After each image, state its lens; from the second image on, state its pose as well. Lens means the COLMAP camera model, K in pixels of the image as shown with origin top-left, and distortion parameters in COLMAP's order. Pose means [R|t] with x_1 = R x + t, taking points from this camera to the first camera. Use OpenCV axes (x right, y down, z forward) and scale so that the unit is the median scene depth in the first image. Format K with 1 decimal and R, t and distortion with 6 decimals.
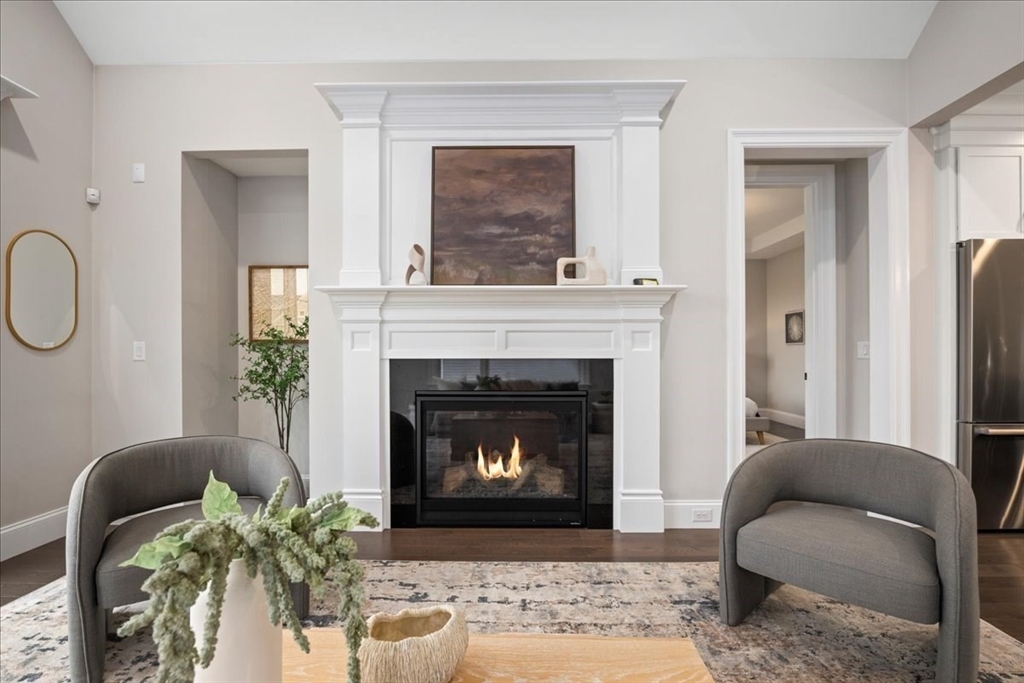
lens RADIAL K [[472.5, 0, 513.5], [0, 472.5, 349.6], [0, 0, 1]] dist [-0.012054, 0.000172]
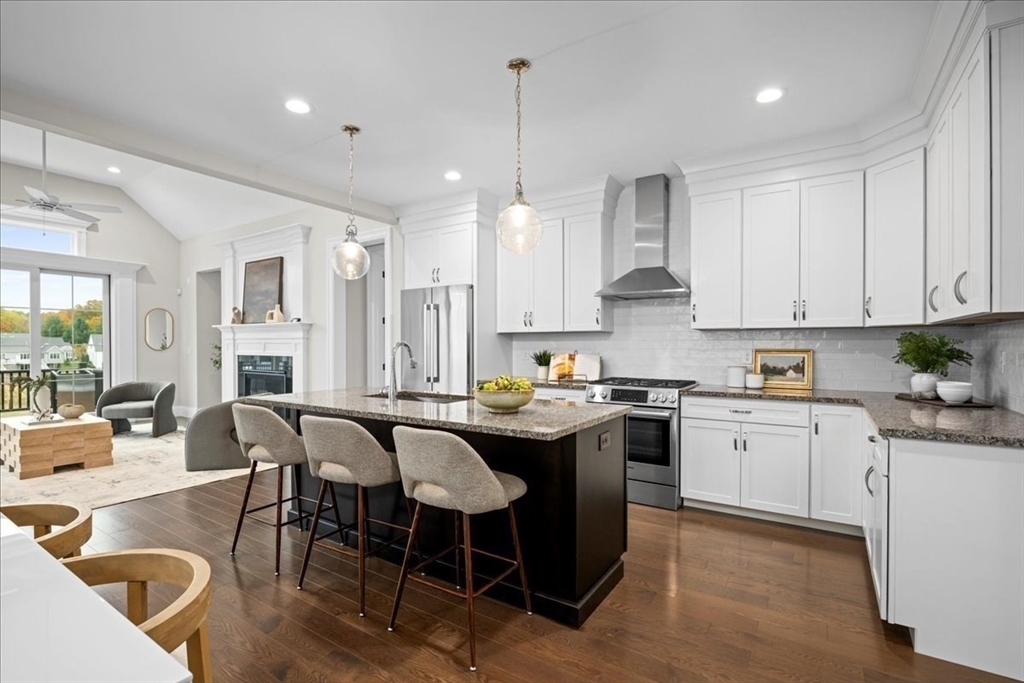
lens RADIAL K [[472.5, 0, 513.5], [0, 472.5, 349.6], [0, 0, 1]] dist [-0.012054, 0.000172]
pose [[0.845562, 0.008147, -0.533816, 2.170201], [-0.001824, 0.999922, 0.012371, -0.039316], [0.533875, -0.009487, 0.845510, -0.244902]]
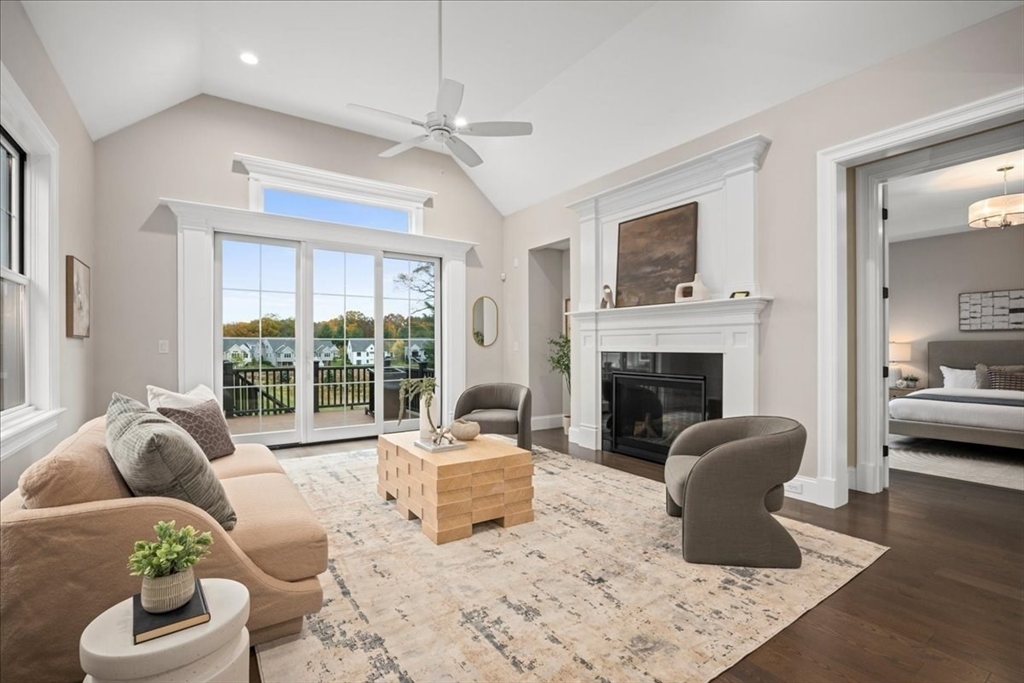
lens RADIAL K [[463.4, 0, 514.2], [0, 463.4, 346.9], [0, 0, 1]] dist [-0.002197, -0.000020]
pose [[0.582252, 0.002825, -0.813003, 0.941653], [0.001138, 0.999990, 0.004290, -0.005190], [0.813008, -0.003423, 0.582243, -0.246485]]
